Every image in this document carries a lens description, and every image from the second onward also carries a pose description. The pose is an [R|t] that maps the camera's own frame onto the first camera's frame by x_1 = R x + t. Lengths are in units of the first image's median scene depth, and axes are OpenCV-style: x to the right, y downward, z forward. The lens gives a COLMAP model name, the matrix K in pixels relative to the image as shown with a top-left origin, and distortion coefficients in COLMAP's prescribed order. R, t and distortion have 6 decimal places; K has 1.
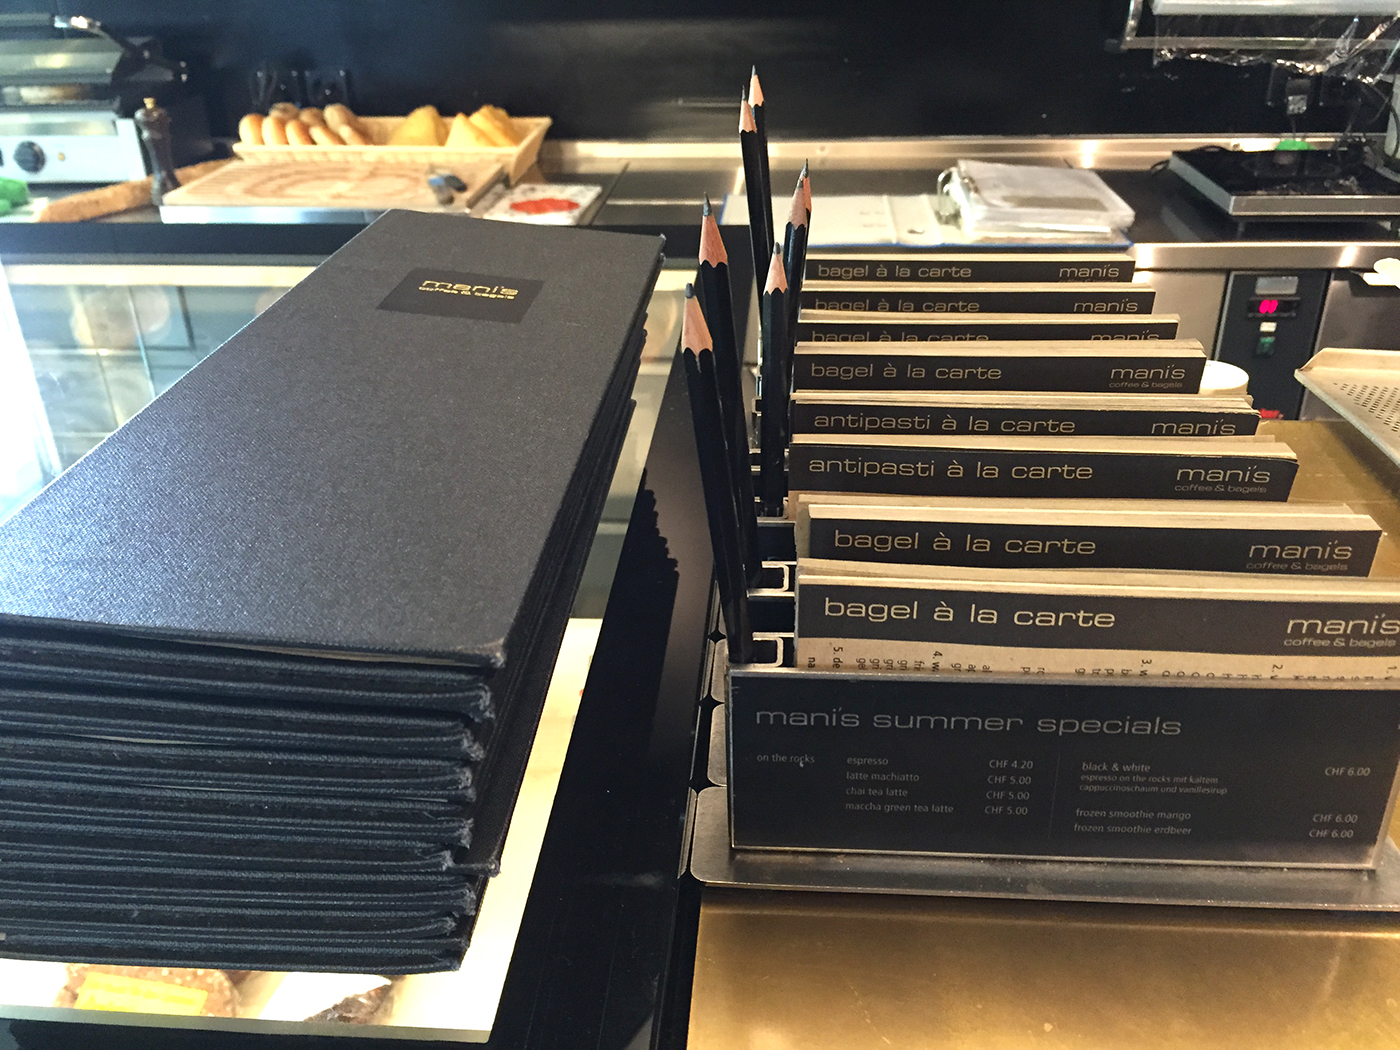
lens RADIAL K [[1220.7, 0, 728.8], [0, 1220.7, 524.7], [0, 0, 1]] dist [0.089203, -0.133105]
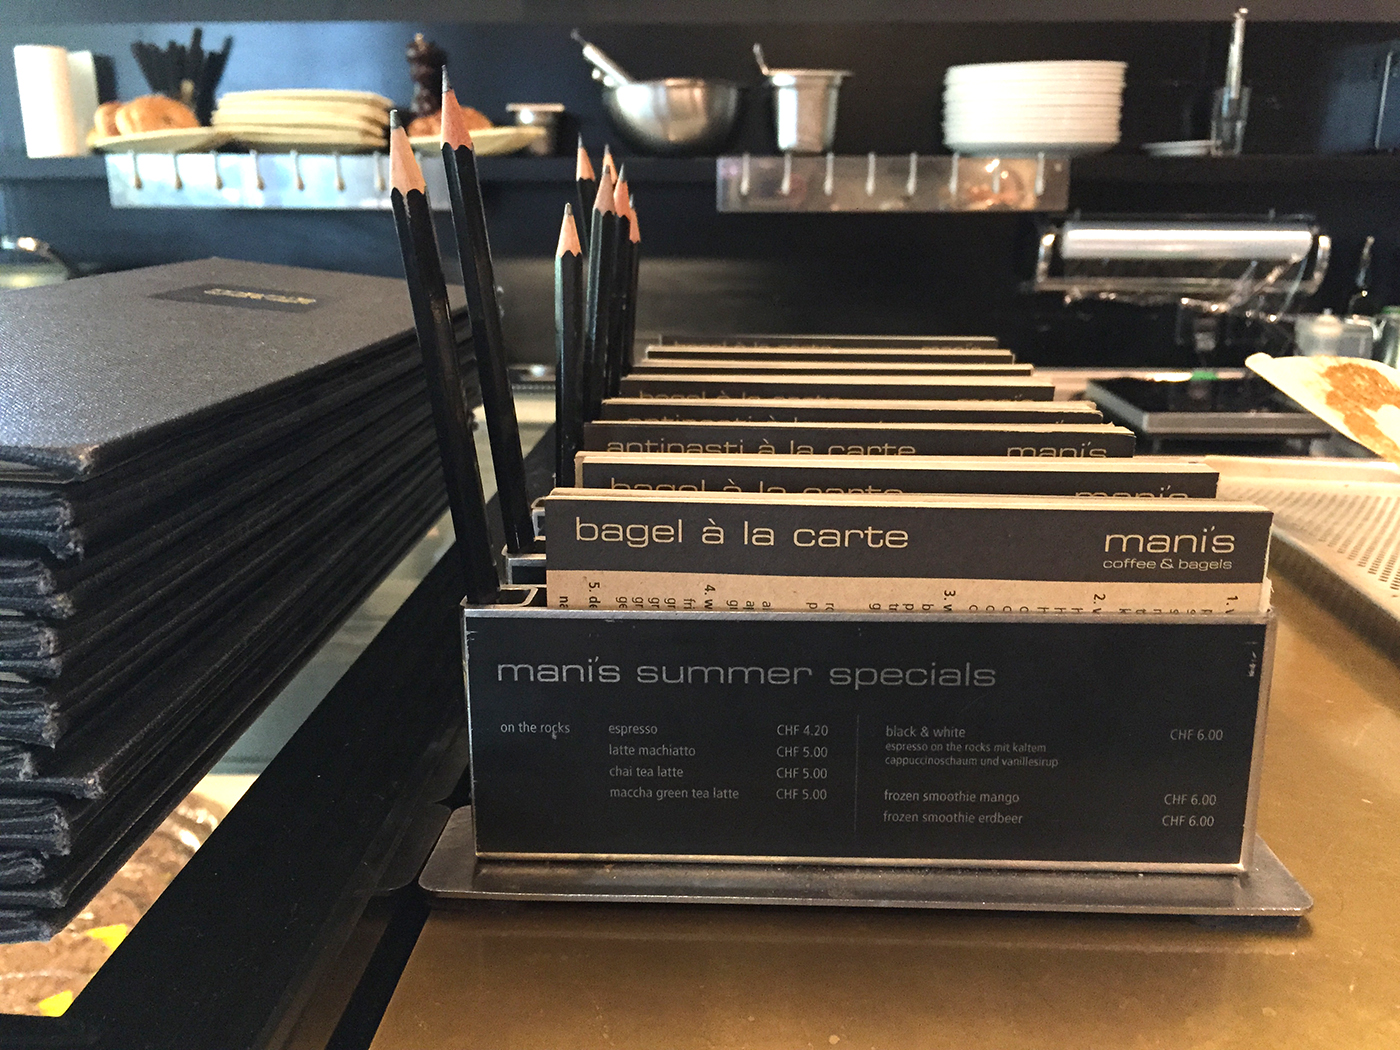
lens RADIAL K [[1220.7, 0, 728.8], [0, 1220.7, 524.7], [0, 0, 1]] dist [0.089203, -0.133105]
pose [[0.999472, 0.008060, 0.031474, 0.153115], [-0.001144, 0.976869, -0.213838, 0.238035], [-0.032470, 0.213689, 0.976362, 0.158977]]
